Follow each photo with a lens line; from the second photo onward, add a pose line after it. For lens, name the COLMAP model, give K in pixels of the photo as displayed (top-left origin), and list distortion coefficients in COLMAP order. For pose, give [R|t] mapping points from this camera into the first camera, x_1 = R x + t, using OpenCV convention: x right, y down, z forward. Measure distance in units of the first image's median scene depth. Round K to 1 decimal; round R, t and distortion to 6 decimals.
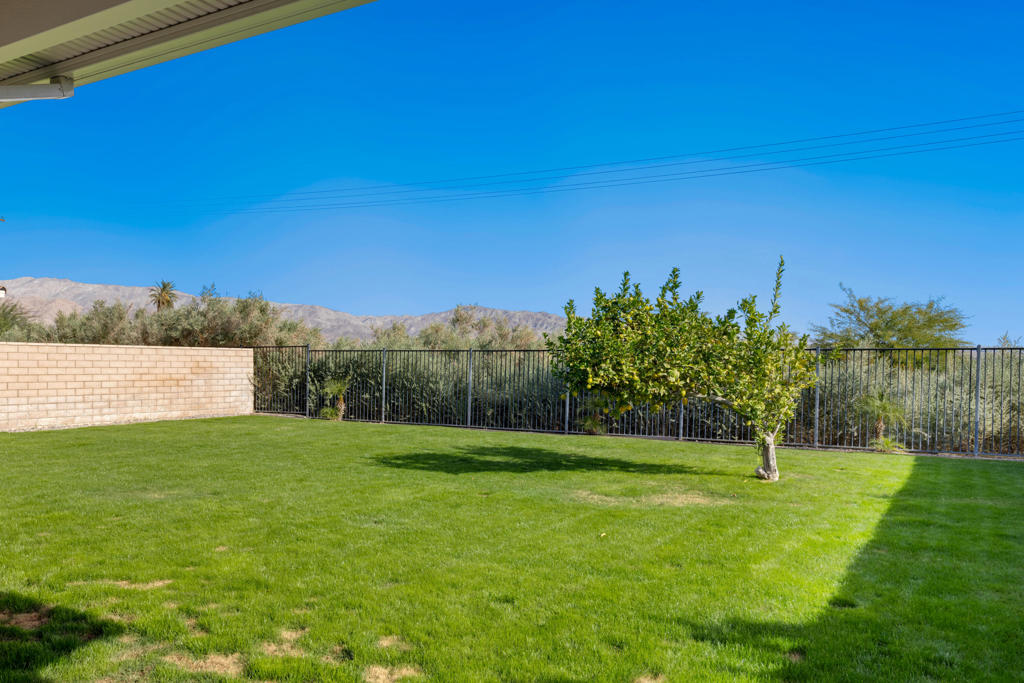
lens RADIAL K [[770.1, 0, 504.5], [0, 770.1, 351.1], [0, 0, 1]] dist [0.008645, -0.003558]
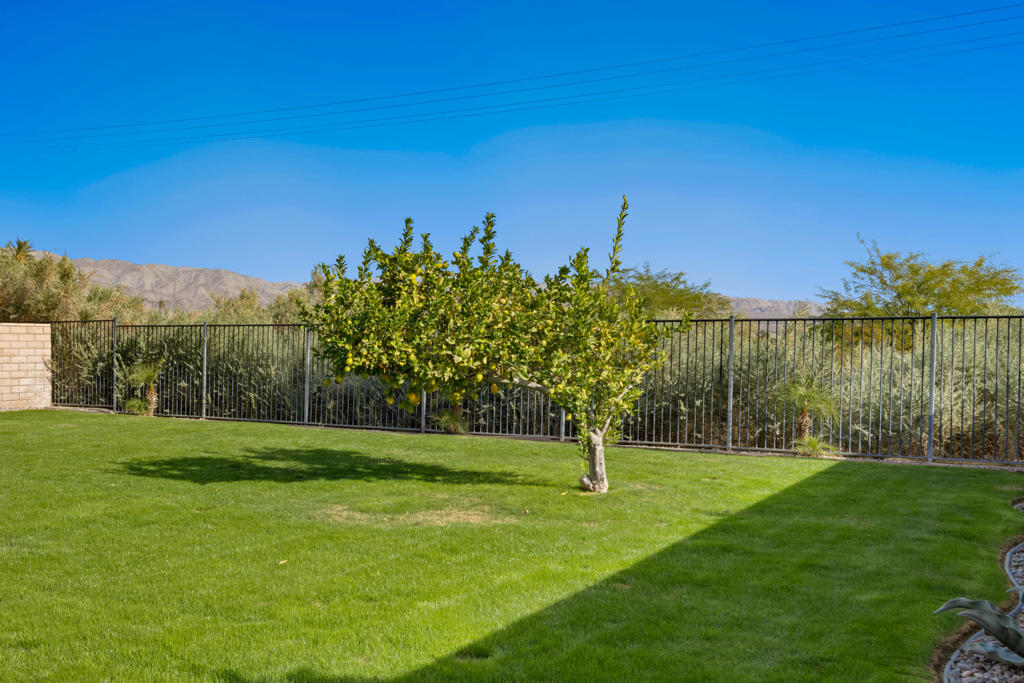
lens RADIAL K [[1002.4, 0, 428.0], [0, 1002.4, 327.2], [0, 0, 1]] dist [0.005372, 0.000000]
pose [[0.999069, -0.005346, -0.042799, 0.138794], [0.005350, 0.999986, -0.000021, 0.002989], [0.042799, -0.000208, 0.999084, 0.007067]]
